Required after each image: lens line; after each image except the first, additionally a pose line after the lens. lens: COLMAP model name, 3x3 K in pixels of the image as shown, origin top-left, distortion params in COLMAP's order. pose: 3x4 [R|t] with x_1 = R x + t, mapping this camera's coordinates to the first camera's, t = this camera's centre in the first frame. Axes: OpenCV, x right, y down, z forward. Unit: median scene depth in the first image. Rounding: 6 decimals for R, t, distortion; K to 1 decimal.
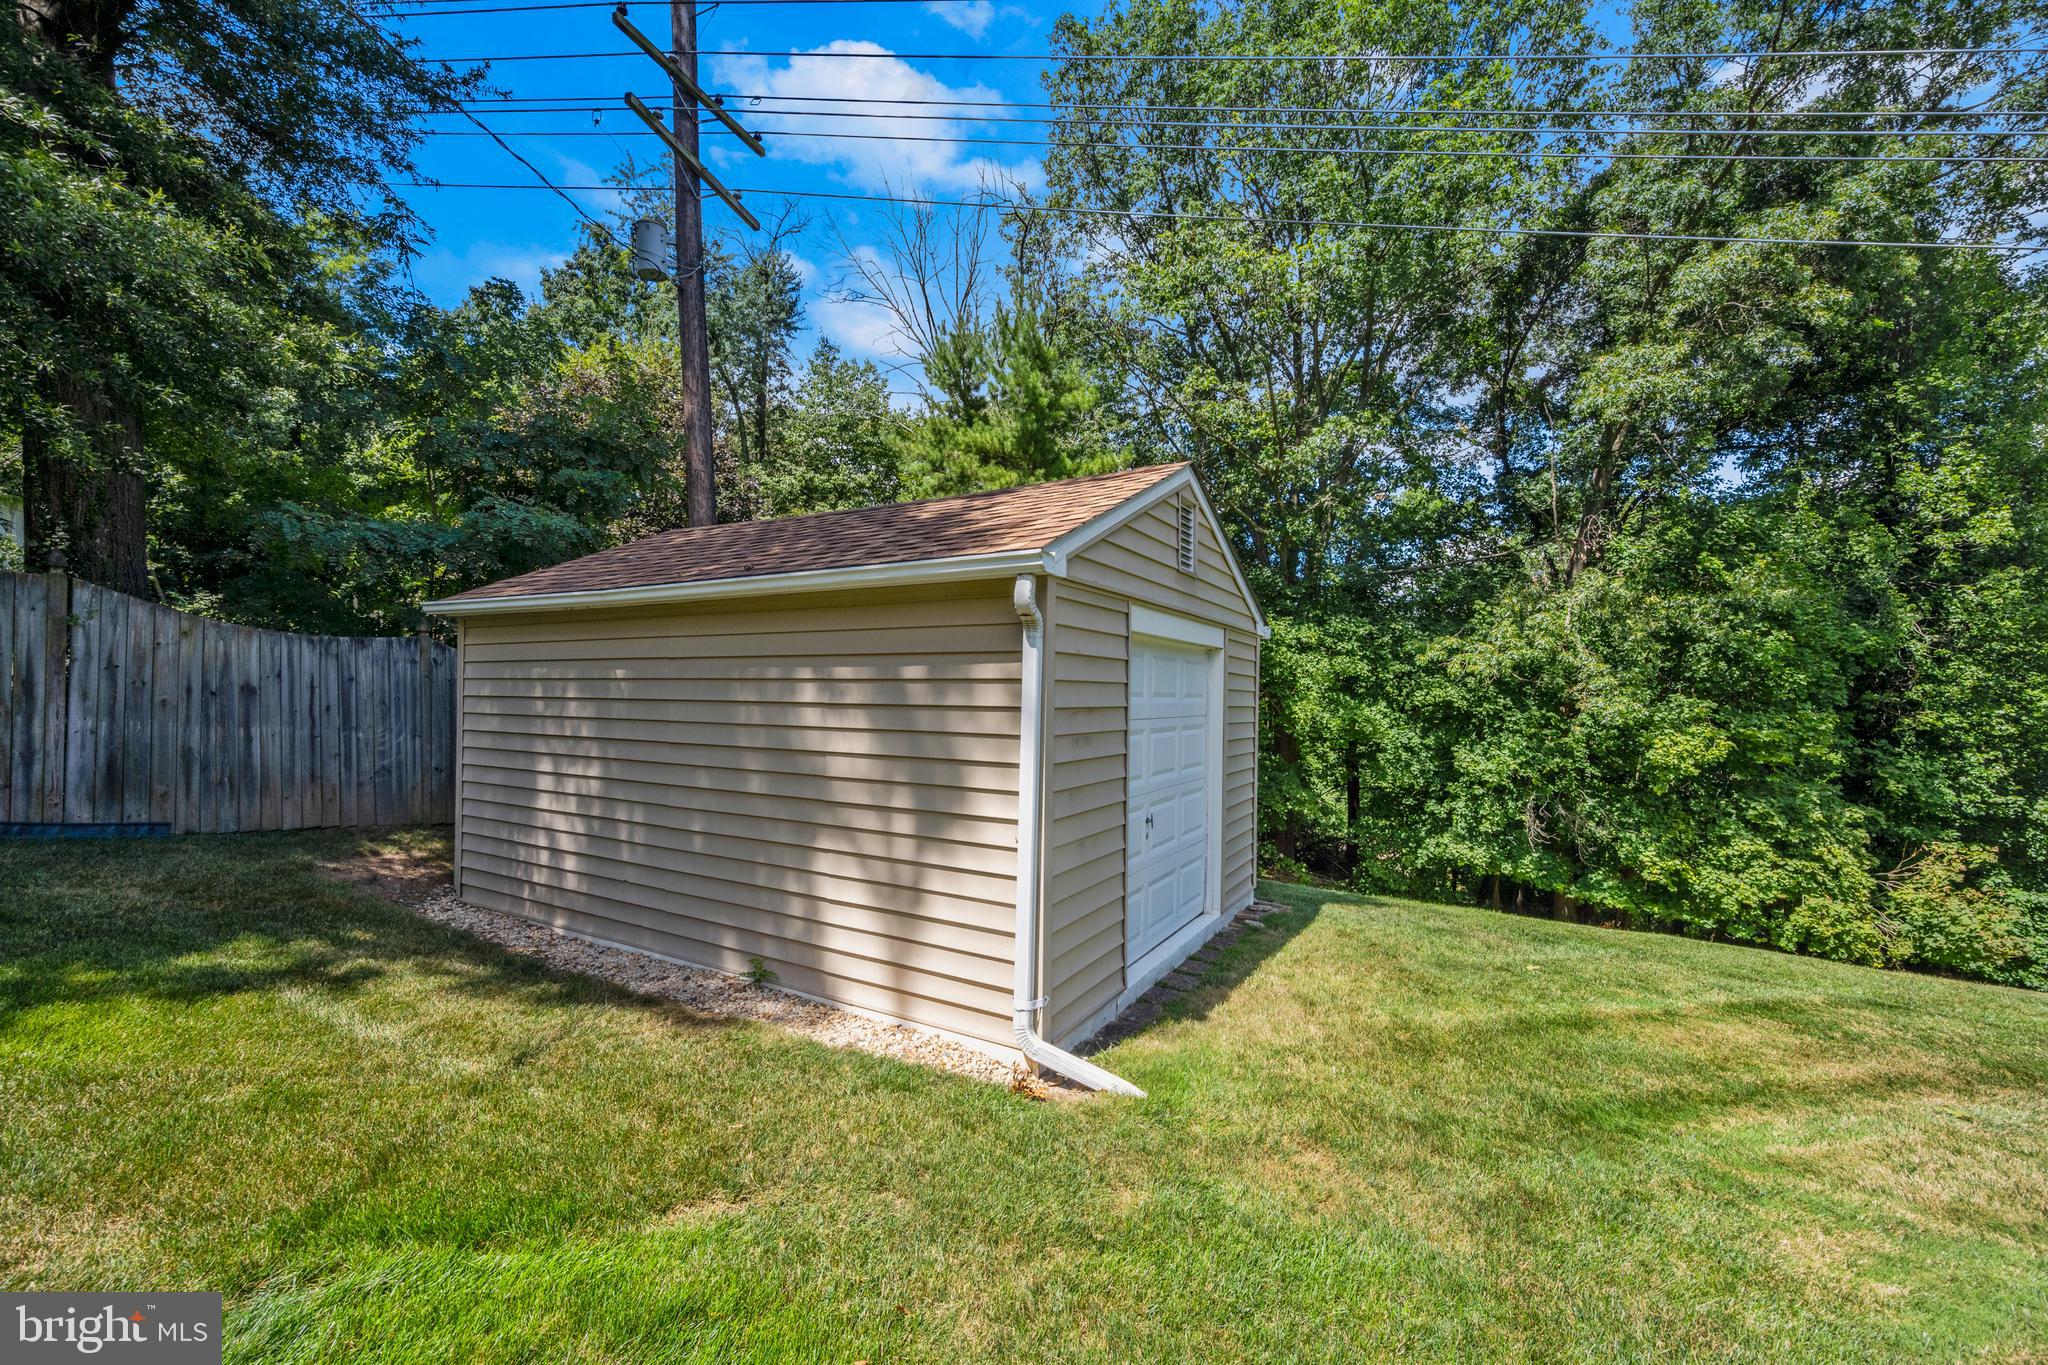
lens RADIAL K [[820.9, 0, 1037.4], [0, 820.9, 668.6], [0, 0, 1]] dist [-0.002432, 0.000218]
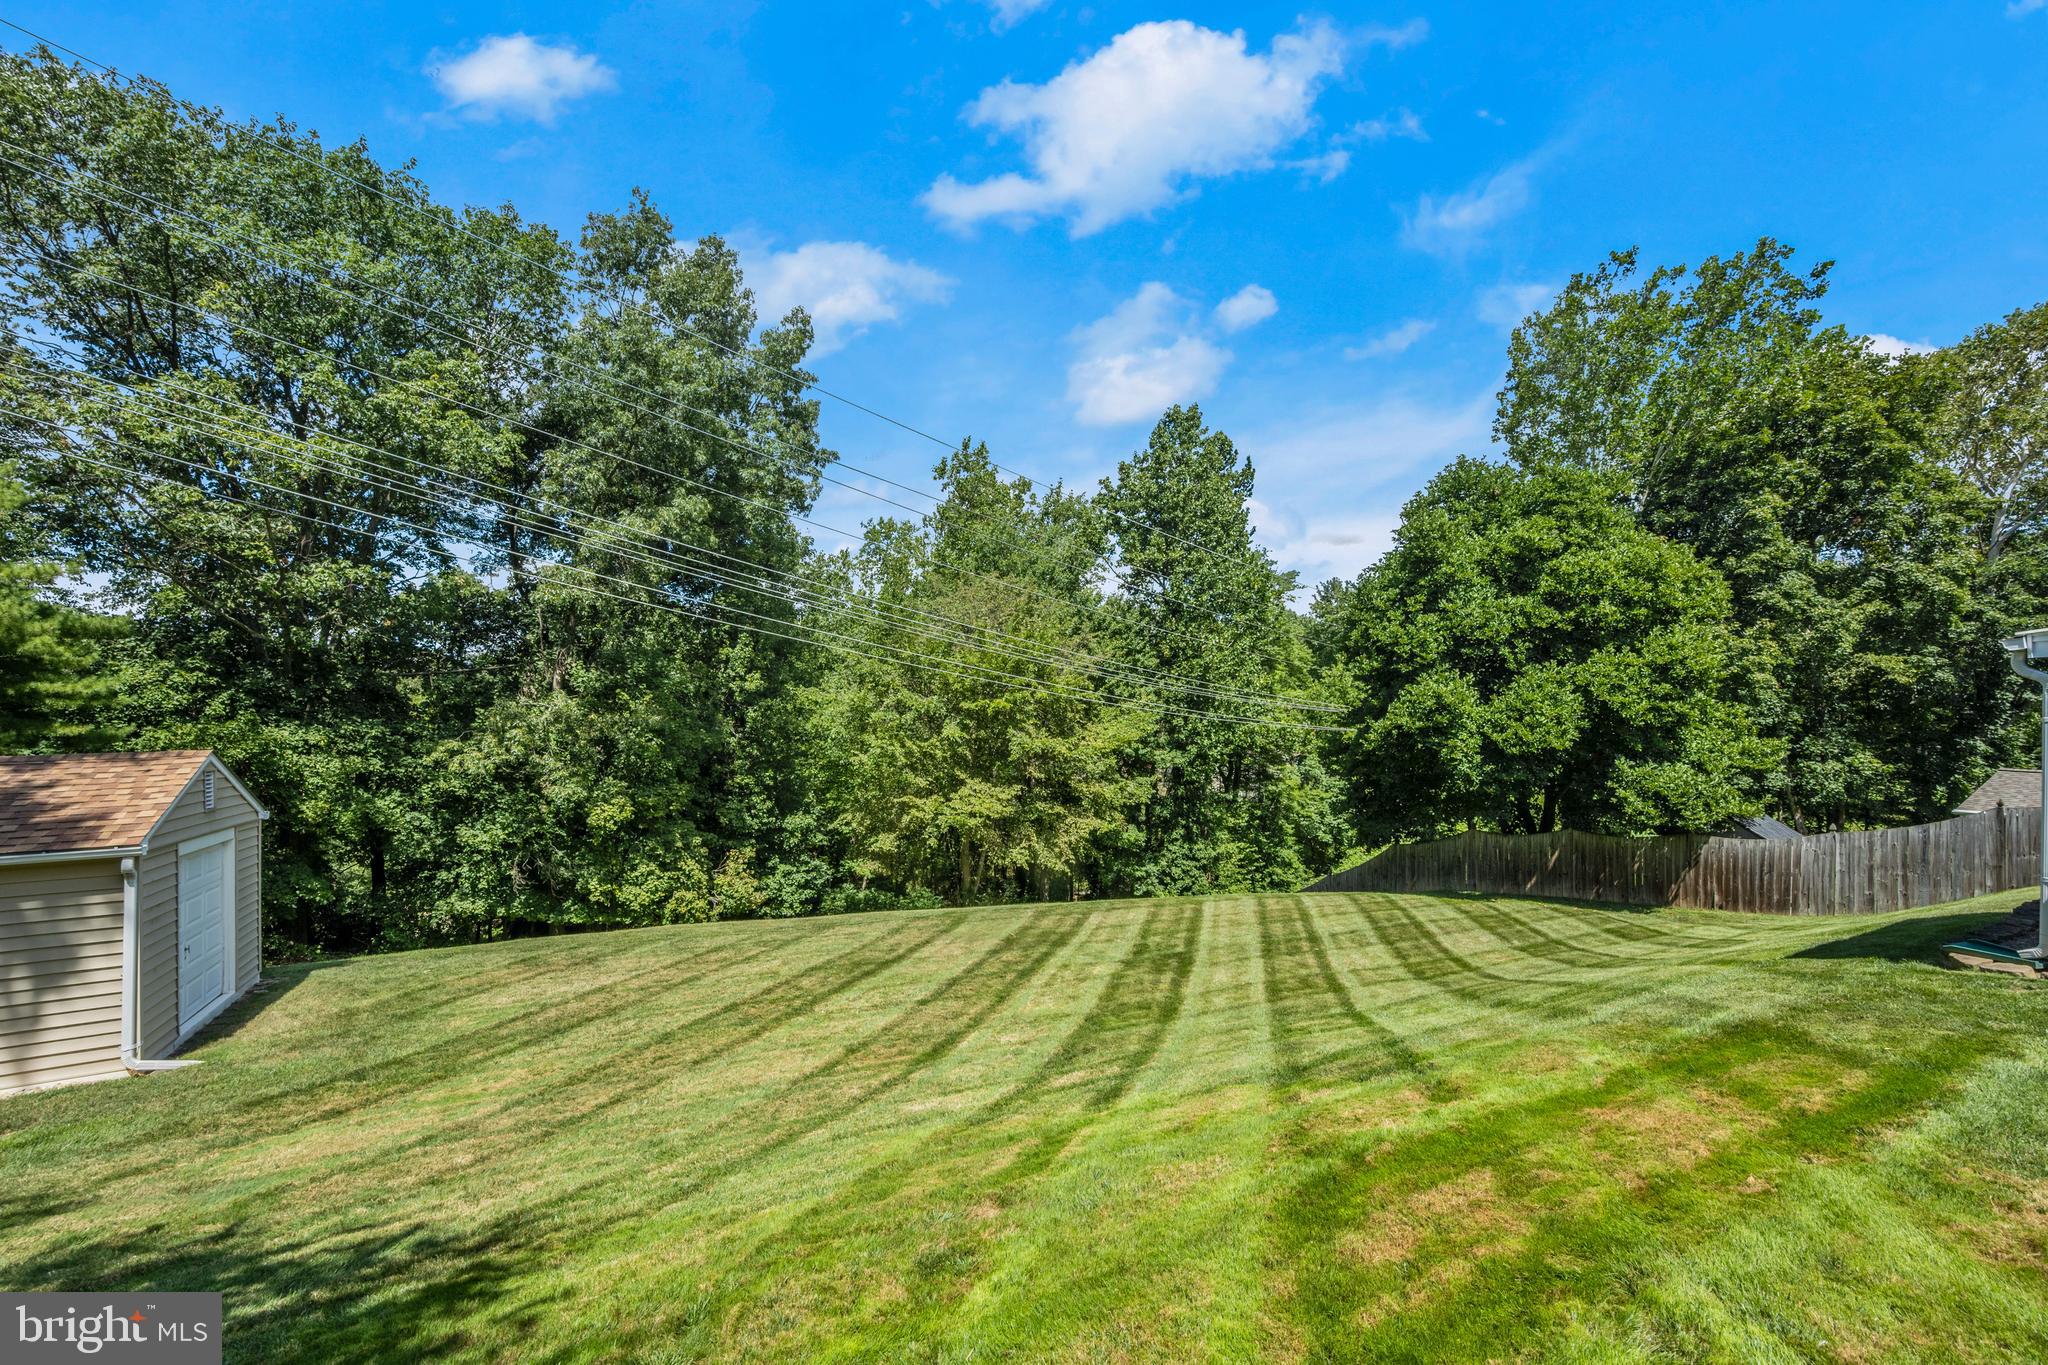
lens RADIAL K [[859.9, 0, 1021.2], [0, 859.9, 705.3], [0, 0, 1]] dist [-0.000565, 0.000504]
pose [[0.548835, -0.017984, 0.835737, -0.150277], [0.005958, 0.999827, 0.017602, -0.131970], [-0.835910, -0.004682, 0.548847, -0.556650]]
